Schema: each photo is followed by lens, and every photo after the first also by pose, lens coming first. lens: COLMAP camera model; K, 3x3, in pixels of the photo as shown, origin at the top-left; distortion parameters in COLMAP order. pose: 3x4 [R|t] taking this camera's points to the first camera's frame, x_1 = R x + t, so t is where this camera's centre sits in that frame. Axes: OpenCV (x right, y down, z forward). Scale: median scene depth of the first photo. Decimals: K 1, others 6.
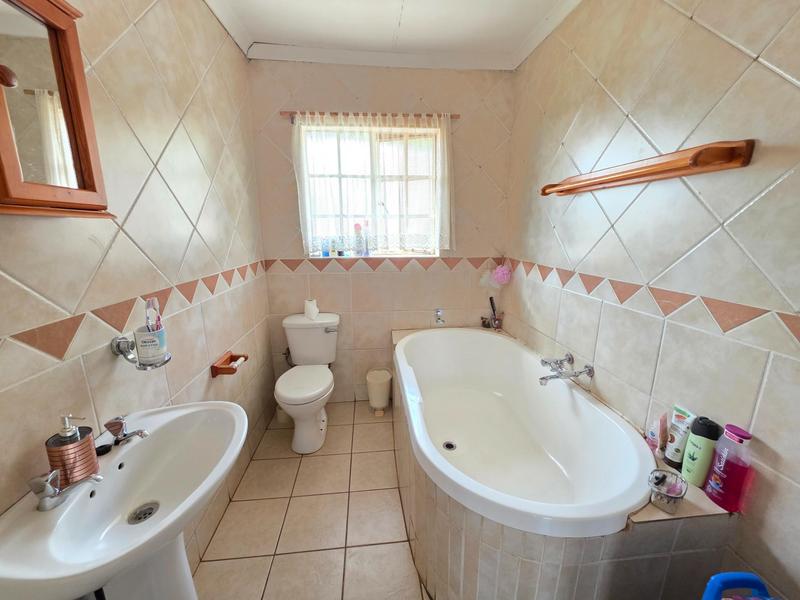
lens RADIAL K [[319.8, 0, 400.8], [0, 319.8, 298.0], [0, 0, 1]] dist [0.003486, -0.000032]
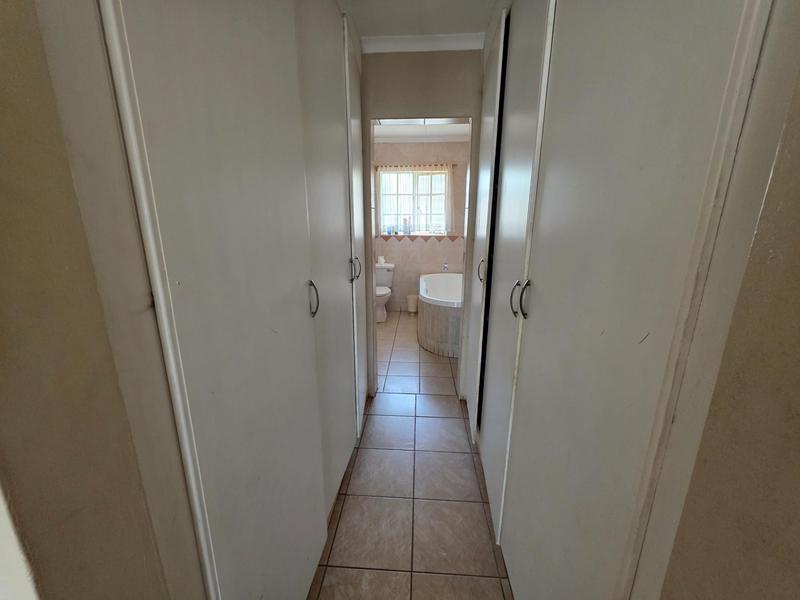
lens RADIAL K [[319.8, 0, 398.8], [0, 319.8, 302.9], [0, 0, 1]] dist [0.003486, -0.000032]
pose [[0.985655, 0.042137, -0.163427, 0.174727], [-0.038889, 0.998978, 0.023026, 0.252935], [0.164231, -0.016340, 0.986287, -0.991268]]
